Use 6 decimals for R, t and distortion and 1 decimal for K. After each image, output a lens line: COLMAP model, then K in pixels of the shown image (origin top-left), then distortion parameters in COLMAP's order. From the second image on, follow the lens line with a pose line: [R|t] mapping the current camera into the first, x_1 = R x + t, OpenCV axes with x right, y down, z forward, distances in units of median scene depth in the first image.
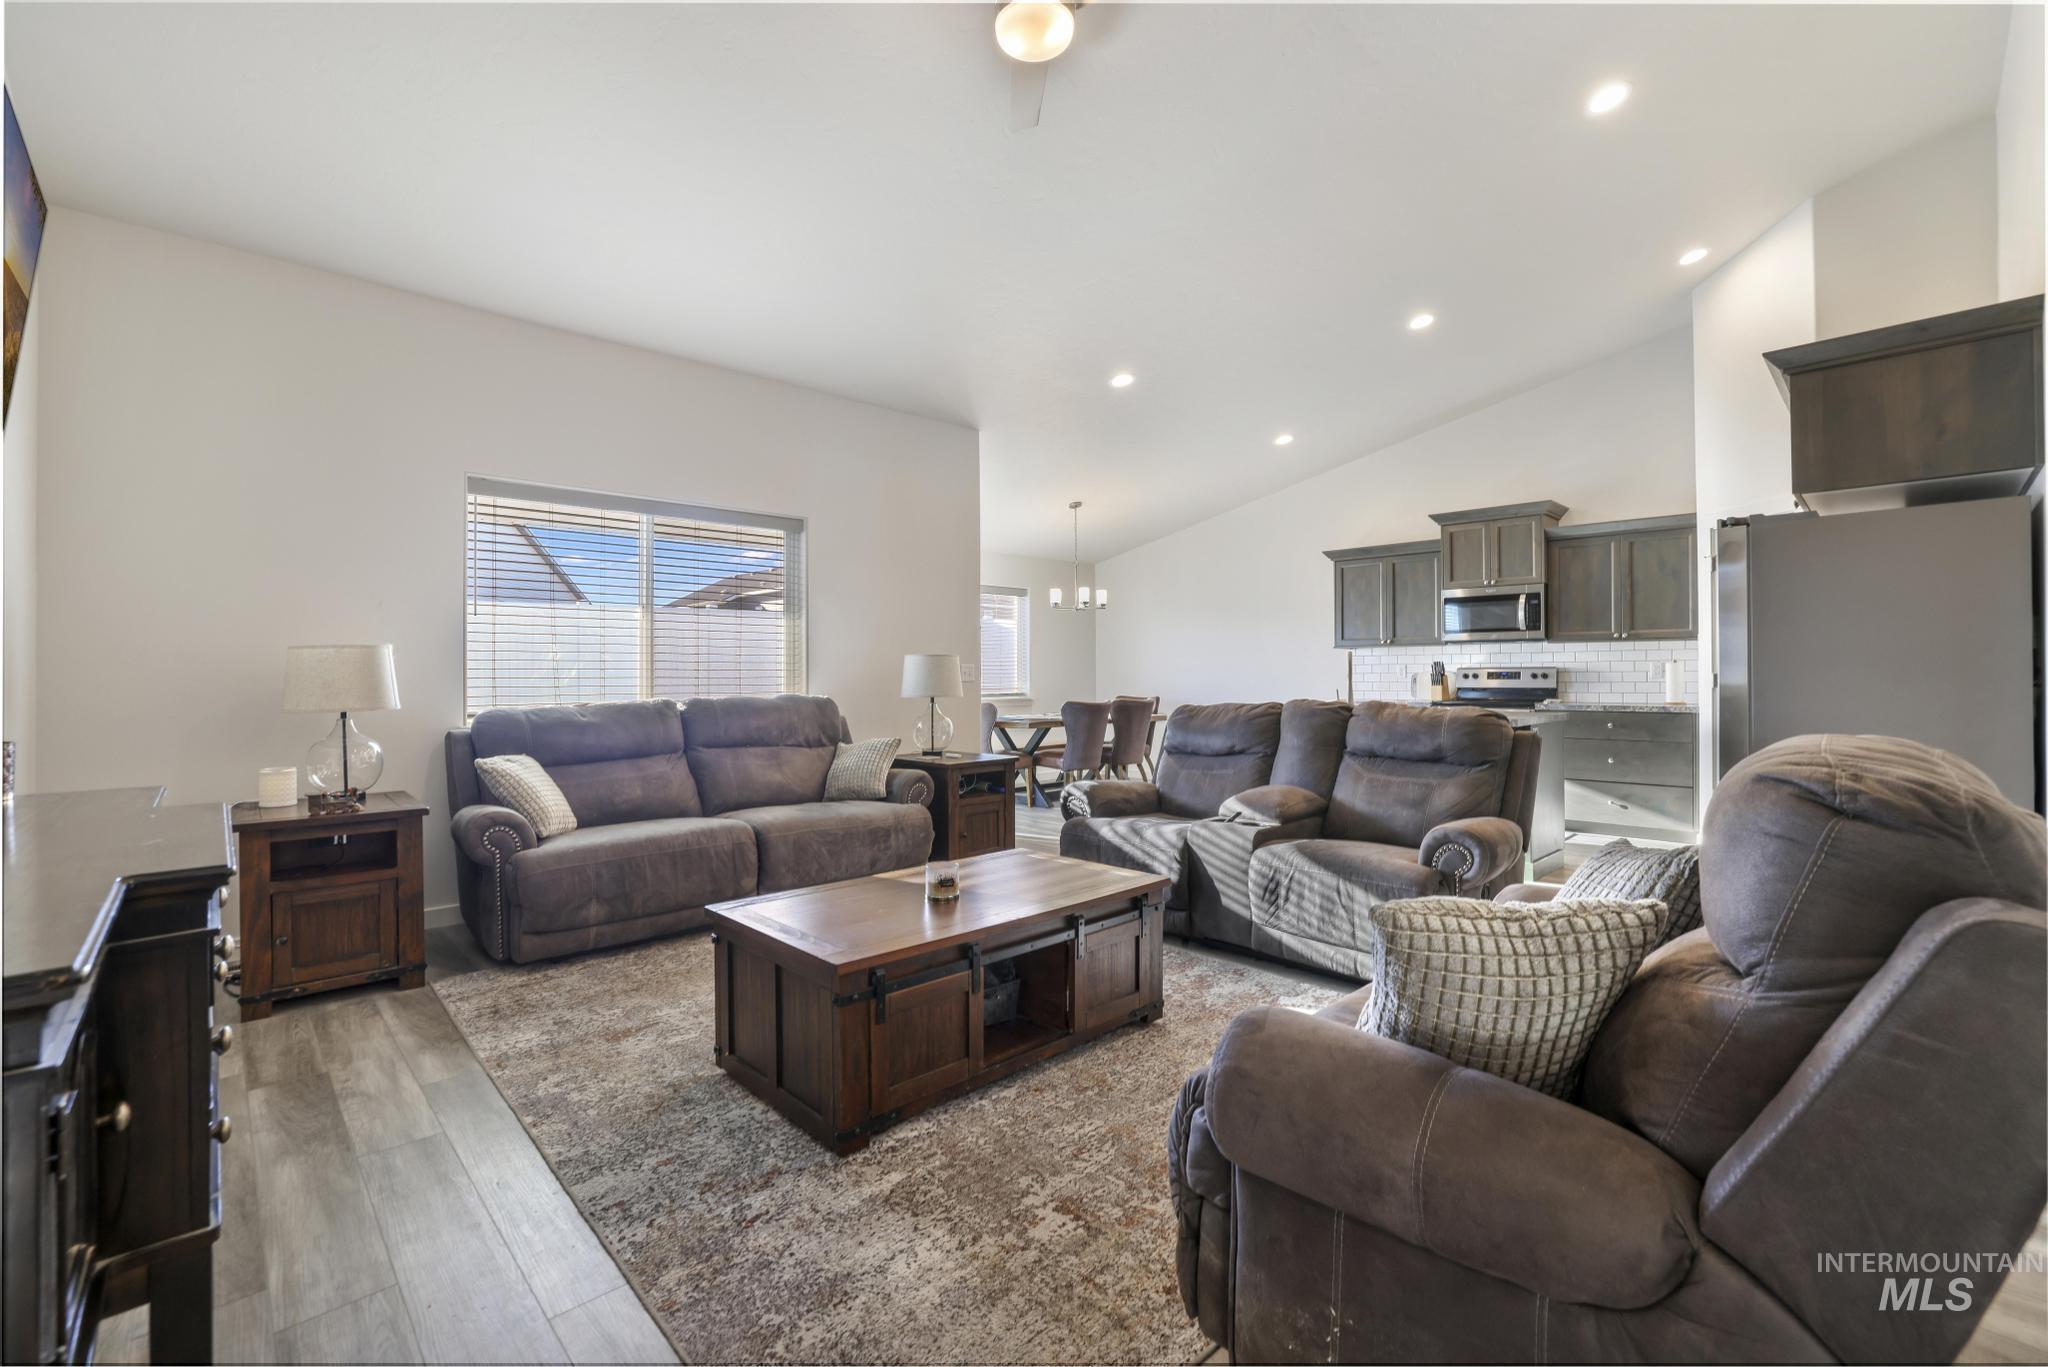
lens RADIAL K [[890.6, 0, 1012.2], [0, 890.6, 652.7], [0, 0, 1]] dist [-0.028581, 0.006143]
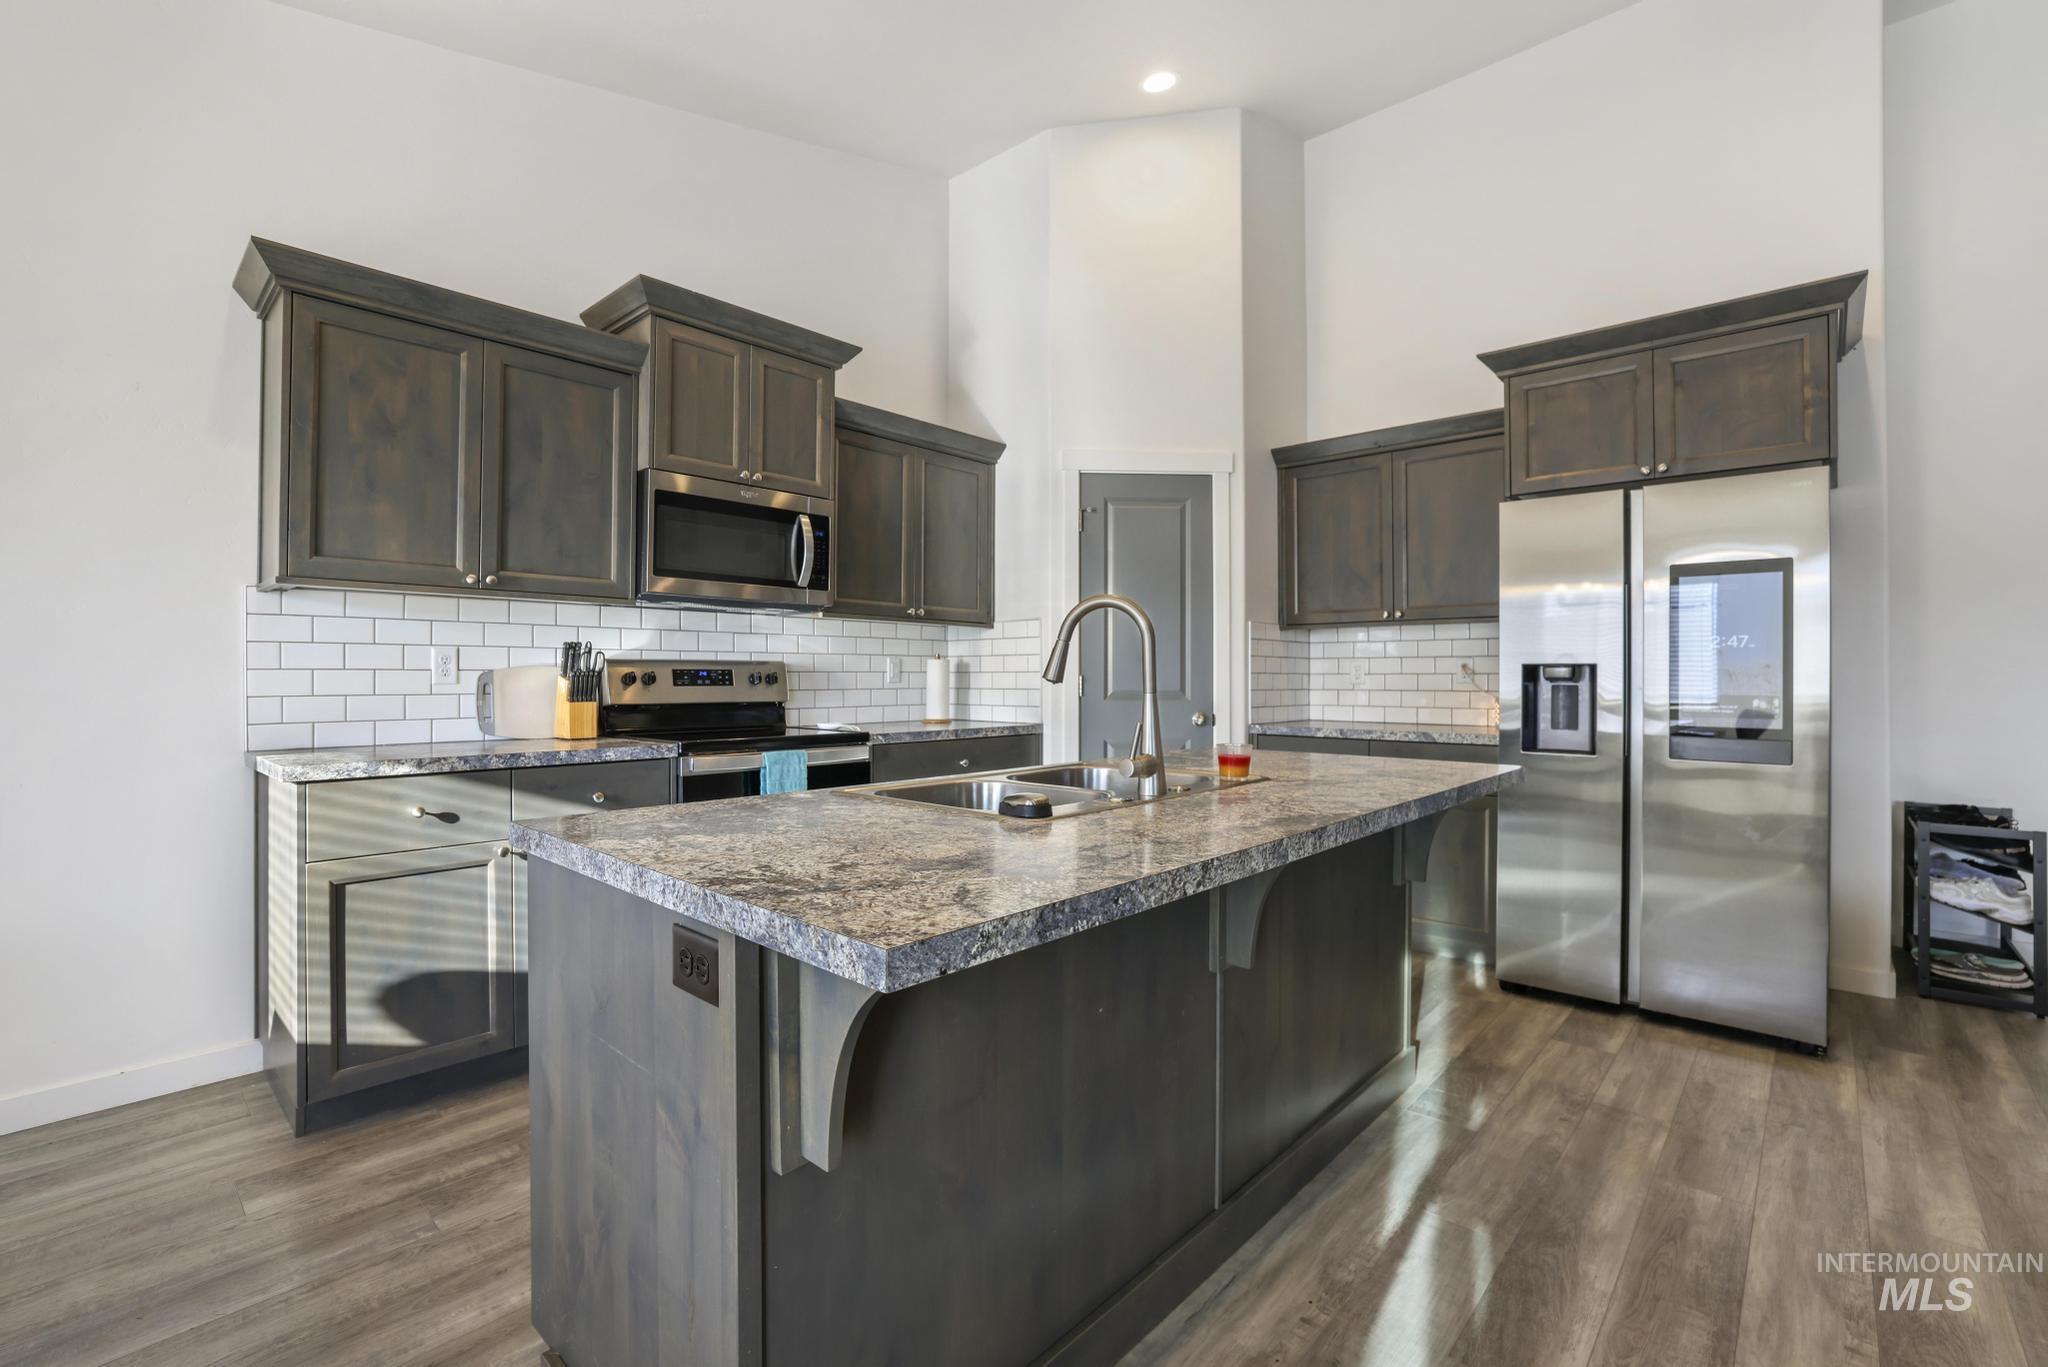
lens RADIAL K [[890.6, 0, 1008.7], [0, 890.6, 677.2], [0, 0, 1]] dist [-0.028581, 0.006143]
pose [[-0.045401, -0.001933, 0.998967, 0.113200], [-0.029686, 0.999559, 0.000585, 0.033778], [-0.998528, -0.029629, -0.045438, 1.412555]]
